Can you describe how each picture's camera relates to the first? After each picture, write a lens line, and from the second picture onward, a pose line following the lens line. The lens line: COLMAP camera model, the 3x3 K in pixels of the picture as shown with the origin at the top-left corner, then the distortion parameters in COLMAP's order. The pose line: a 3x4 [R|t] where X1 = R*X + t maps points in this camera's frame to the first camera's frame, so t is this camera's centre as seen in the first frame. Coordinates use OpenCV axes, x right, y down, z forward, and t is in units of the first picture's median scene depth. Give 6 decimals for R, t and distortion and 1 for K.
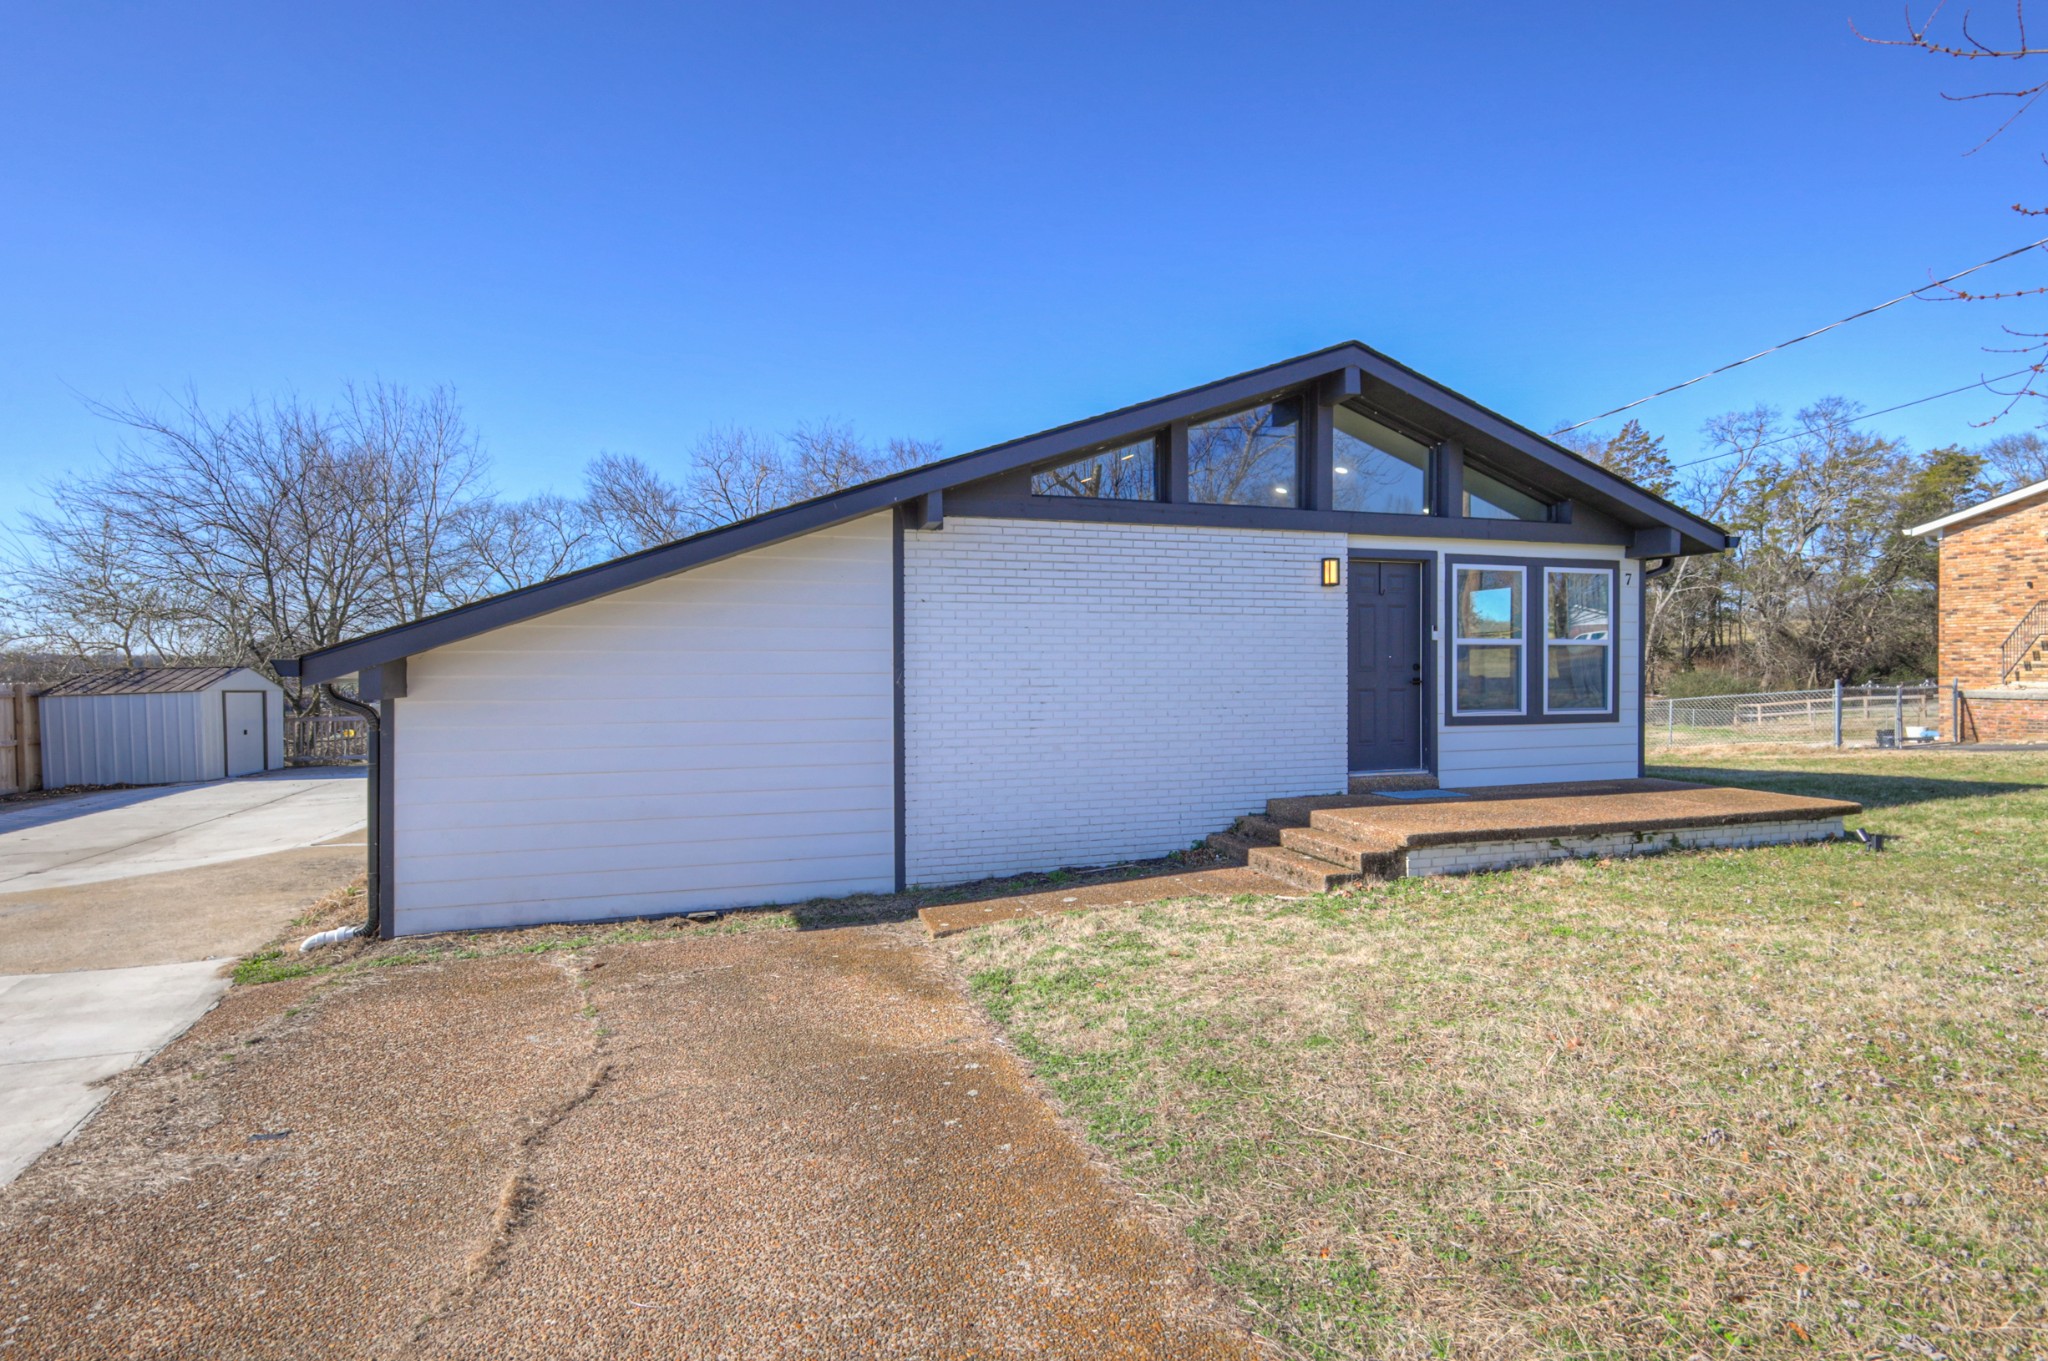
lens RADIAL K [[933.2, 0, 1054.0], [0, 933.2, 667.5], [0, 0, 1]] dist [0.007513, 0.000293]
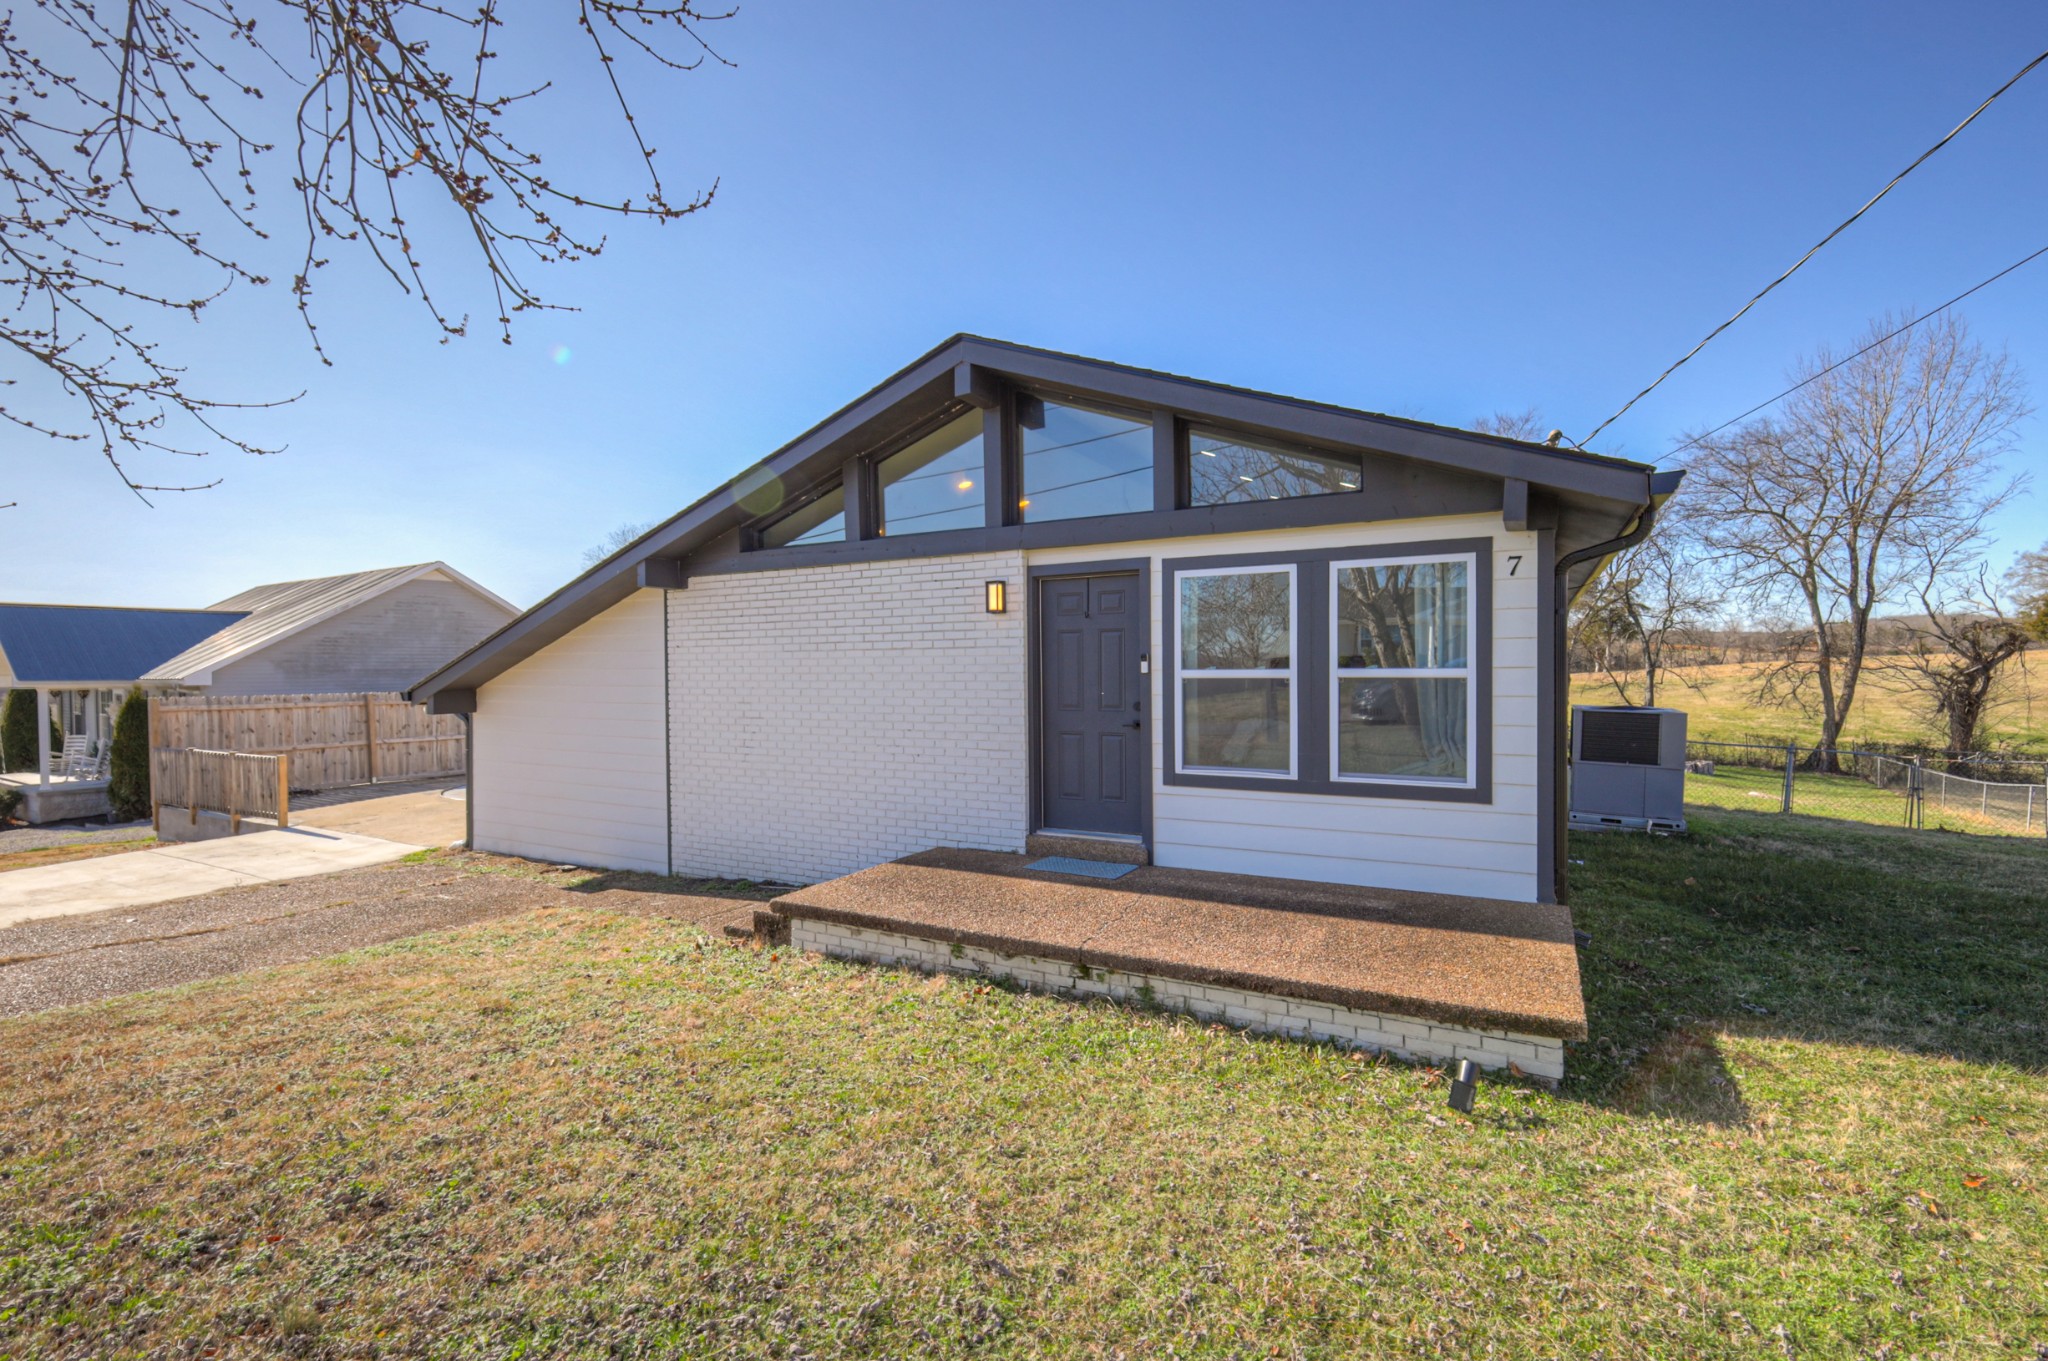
lens RADIAL K [[863.2, 0, 1007.9], [0, 863.2, 680.2], [0, 0, 1]] dist [0.000741, -0.000036]
pose [[0.710369, 0.005704, -0.703806, 0.863916], [0.007429, 0.999851, 0.015601, -0.036719], [0.703790, -0.016311, 0.710221, 0.429313]]
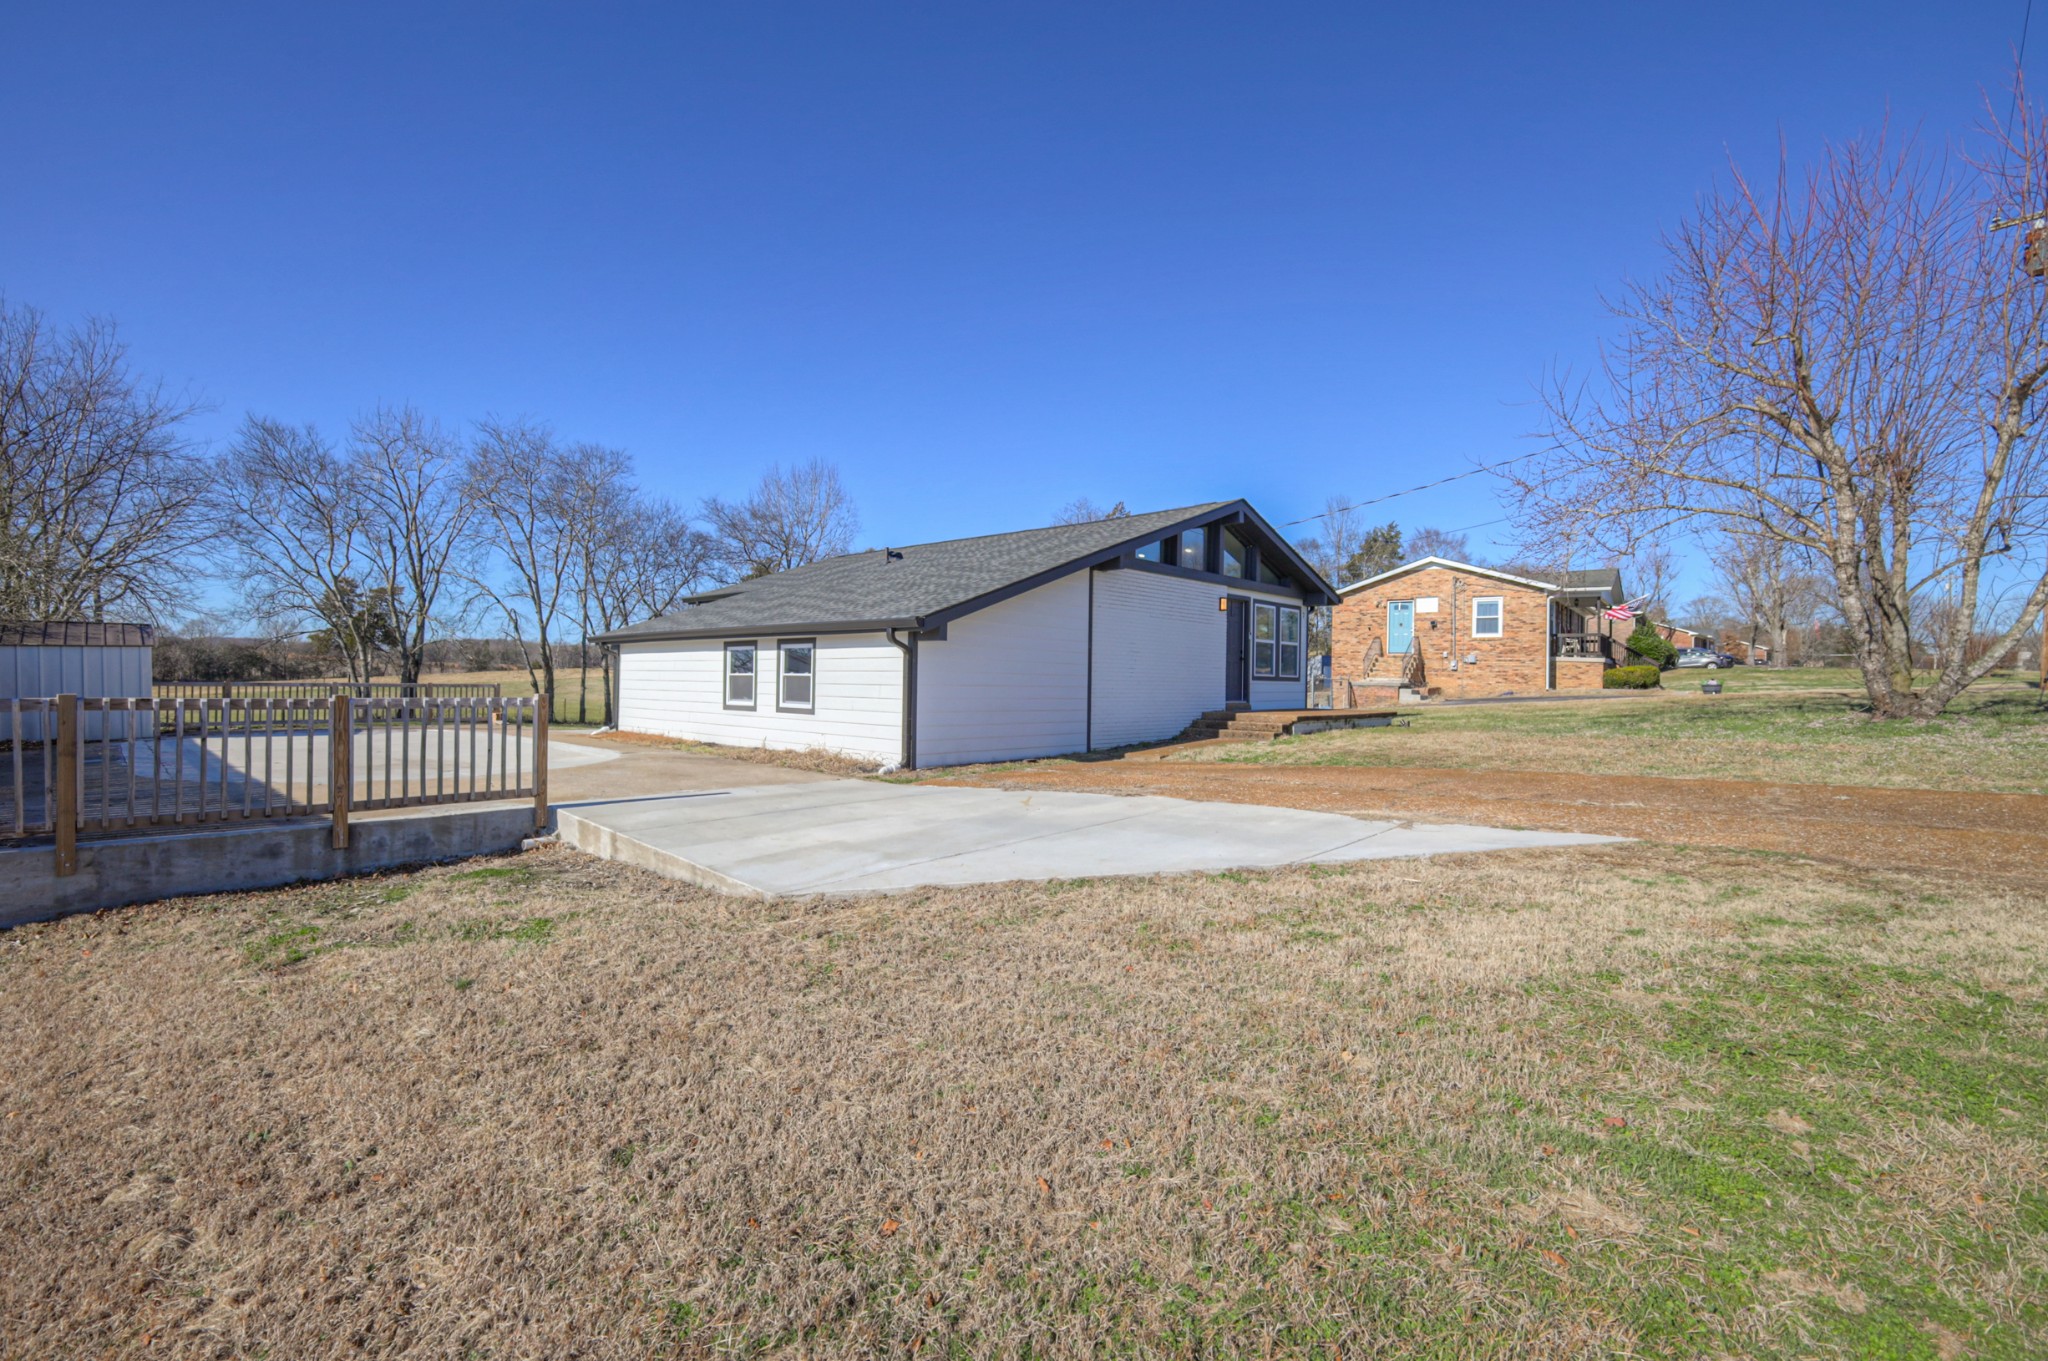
lens RADIAL K [[891.6, 0, 1027.3], [0, 891.6, 678.9], [0, 0, 1]] dist [0.001585, -0.000204]
pose [[0.863206, 0.017834, 0.504537, -1.079170], [-0.016904, 0.999836, -0.006421, 0.084666], [-0.504569, -0.002986, 0.863366, -0.501526]]
